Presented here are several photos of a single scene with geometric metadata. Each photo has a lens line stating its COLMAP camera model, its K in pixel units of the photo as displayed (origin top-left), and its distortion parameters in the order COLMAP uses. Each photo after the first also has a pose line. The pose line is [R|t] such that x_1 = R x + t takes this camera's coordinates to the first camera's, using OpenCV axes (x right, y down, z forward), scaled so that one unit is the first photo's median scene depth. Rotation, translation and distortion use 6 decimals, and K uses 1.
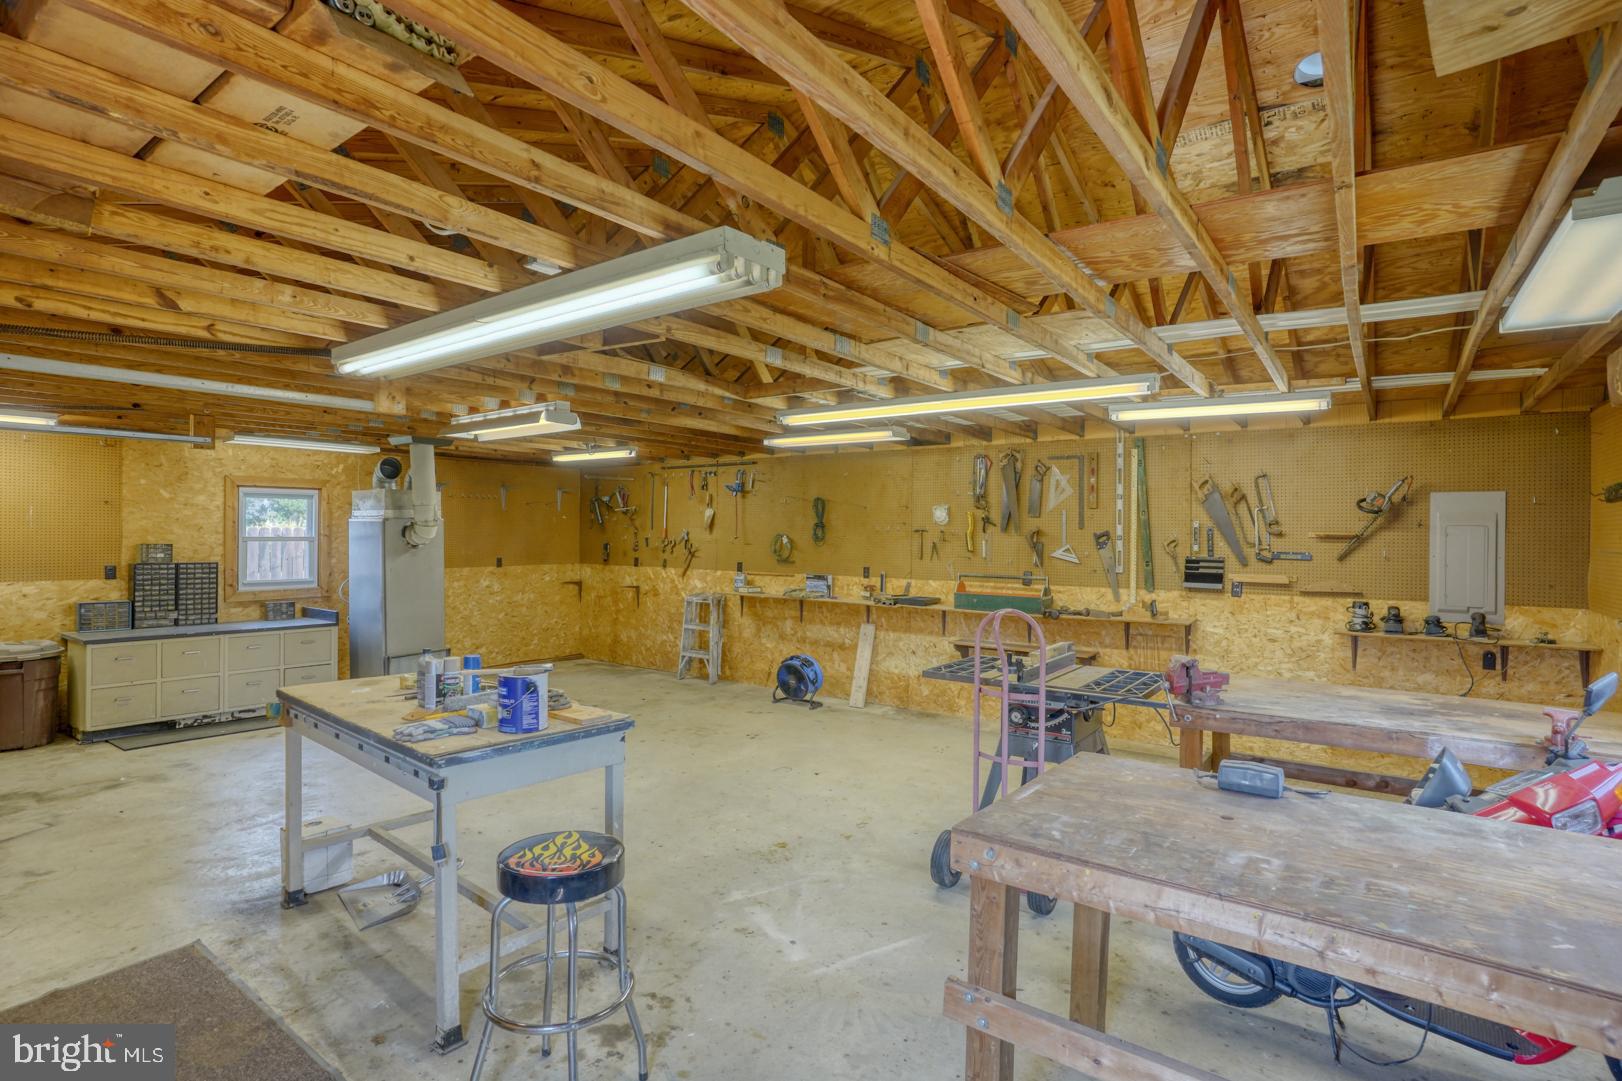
lens RADIAL K [[801.4, 0, 811.0], [0, 801.4, 540.5], [0, 0, 1]] dist [-0.068381, 0.026330]
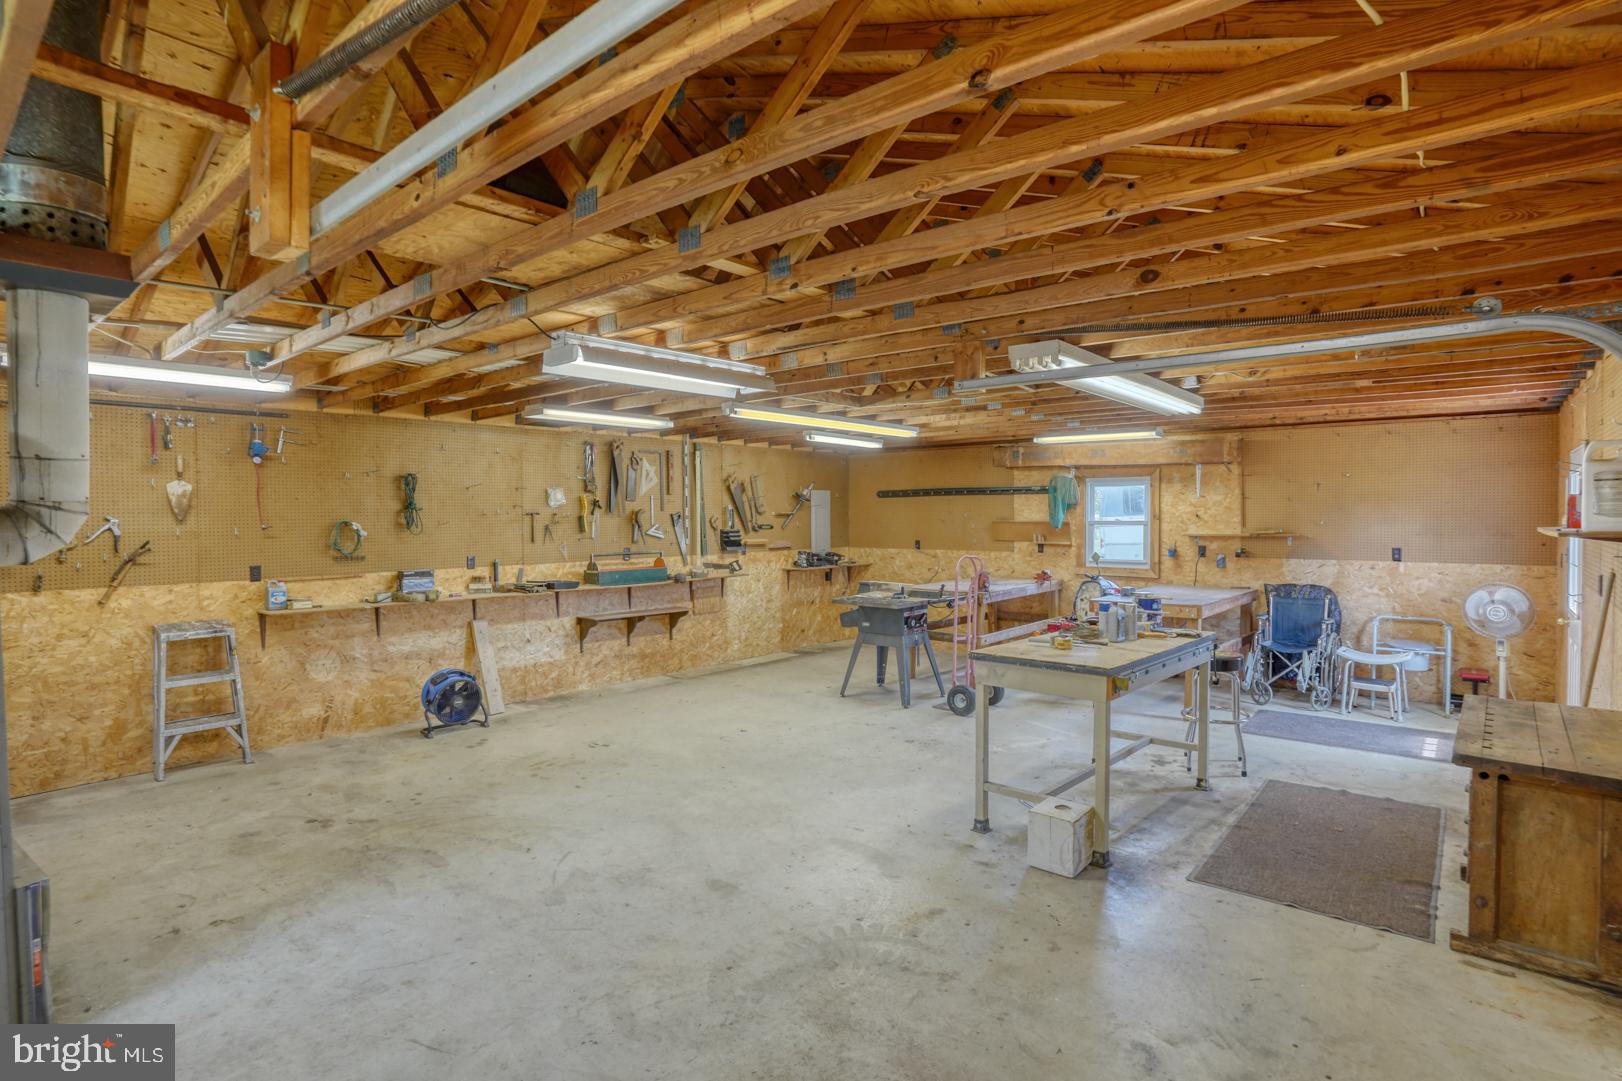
lens RADIAL K [[810.8, 0, 811.0], [0, 810.8, 540.5], [0, 0, 1]] dist [-0.073651, 0.036381]
pose [[0.079280, -0.045246, 0.995825, -0.903478], [0.012617, 0.998935, 0.044382, -0.021301], [-0.996773, 0.009045, 0.079767, 0.660107]]
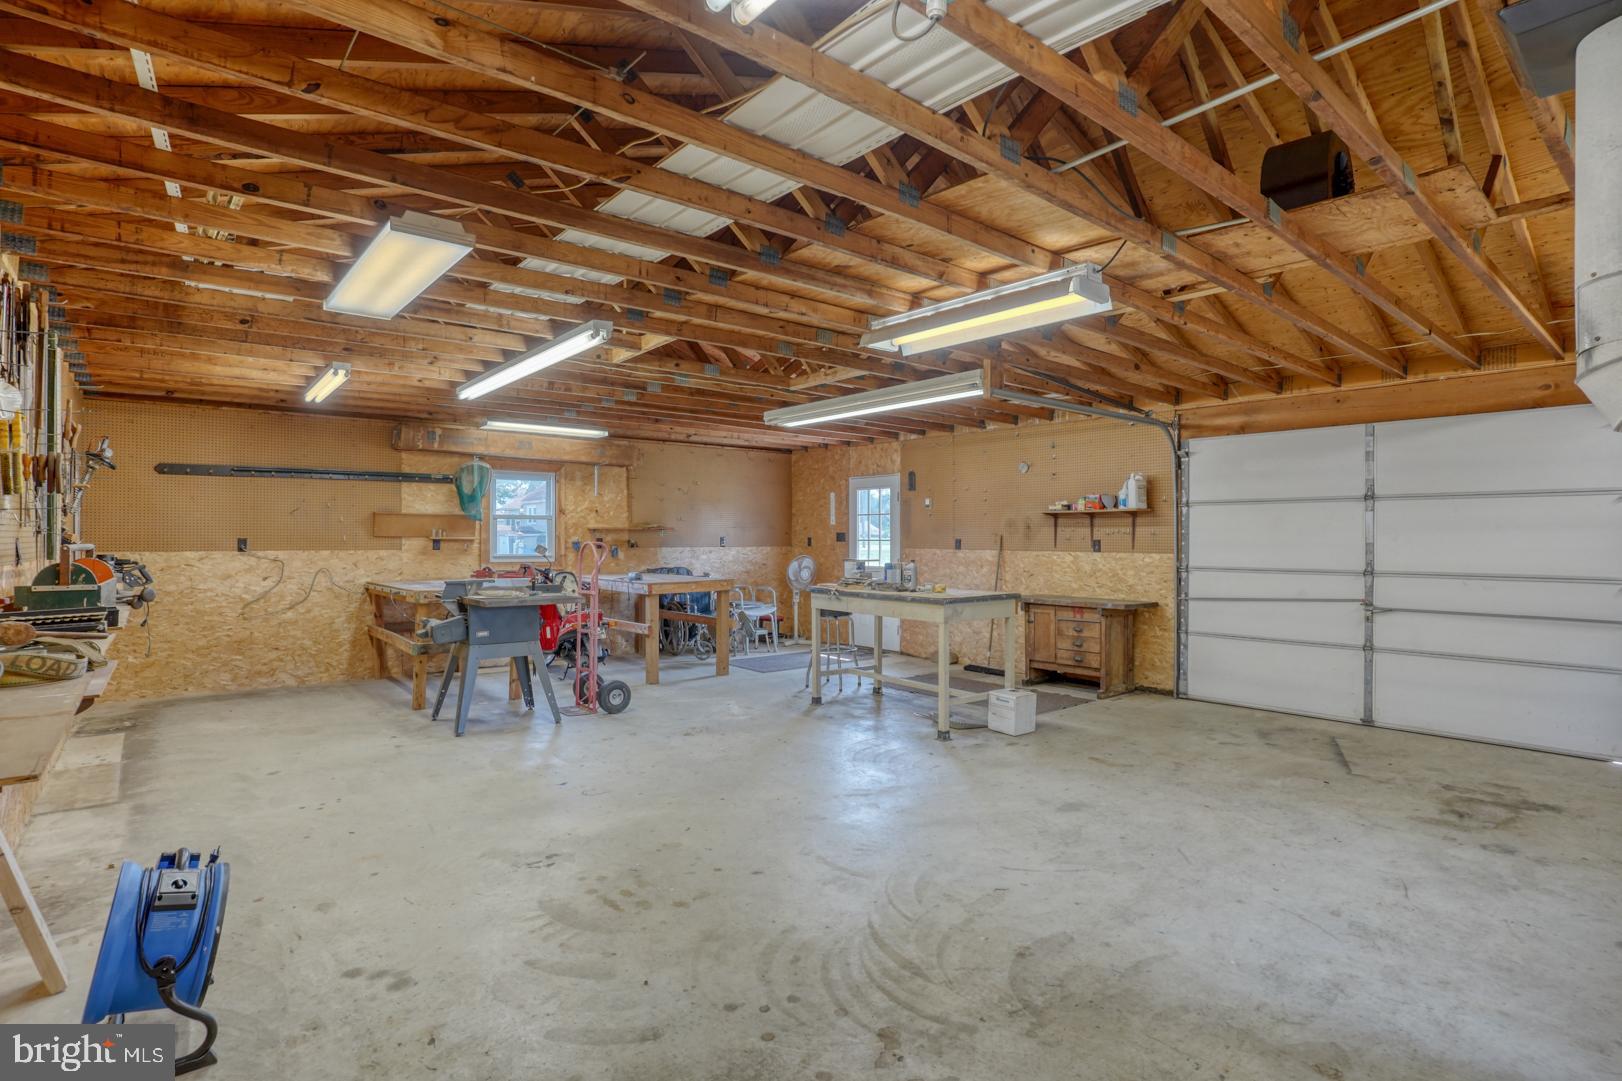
lens RADIAL K [[810.8, 0, 811.0], [0, 810.8, 540.5], [0, 0, 1]] dist [-0.073651, 0.036381]
pose [[-0.965290, -0.011939, 0.260906, -0.349364], [-0.009195, 0.999889, 0.011738, 0.032408], [-0.261017, 0.008931, -0.965293, 1.381614]]
